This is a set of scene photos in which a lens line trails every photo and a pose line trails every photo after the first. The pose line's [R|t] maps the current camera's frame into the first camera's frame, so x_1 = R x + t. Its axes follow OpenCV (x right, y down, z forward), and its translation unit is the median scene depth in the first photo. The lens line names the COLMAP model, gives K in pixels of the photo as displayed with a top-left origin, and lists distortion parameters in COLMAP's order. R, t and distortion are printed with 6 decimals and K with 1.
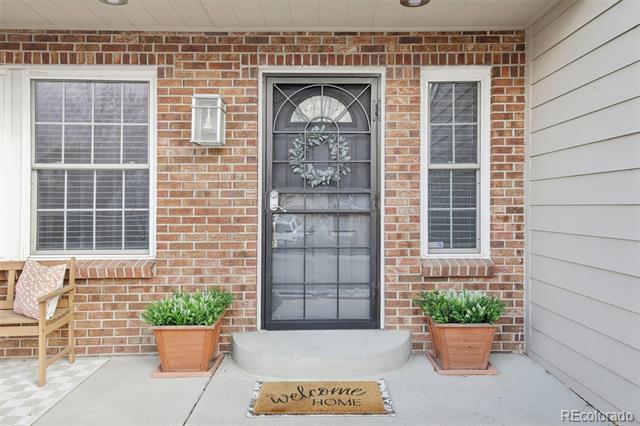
lens RADIAL K [[503.3, 0, 320.8], [0, 503.3, 209.9], [0, 0, 1]] dist [0.016188, 0.003800]
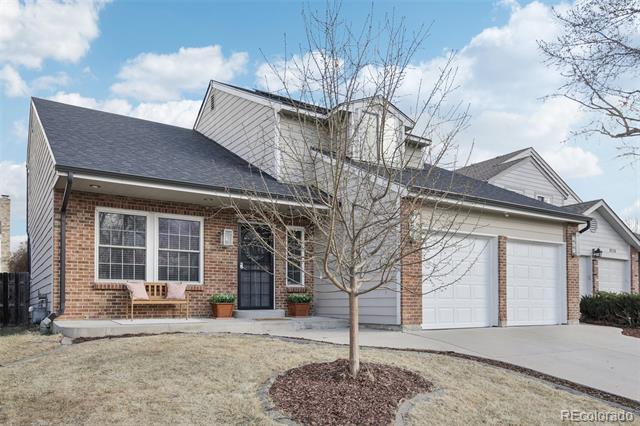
lens RADIAL K [[482.9, 0, 320.4], [0, 482.9, 213.2], [0, 0, 1]] dist [-0.002823, -0.000215]
pose [[0.843696, 0.104003, 0.526650, -1.229871], [-0.004844, 0.982488, -0.186261, 0.203949], [-0.536799, 0.154597, 0.829425, -1.652808]]
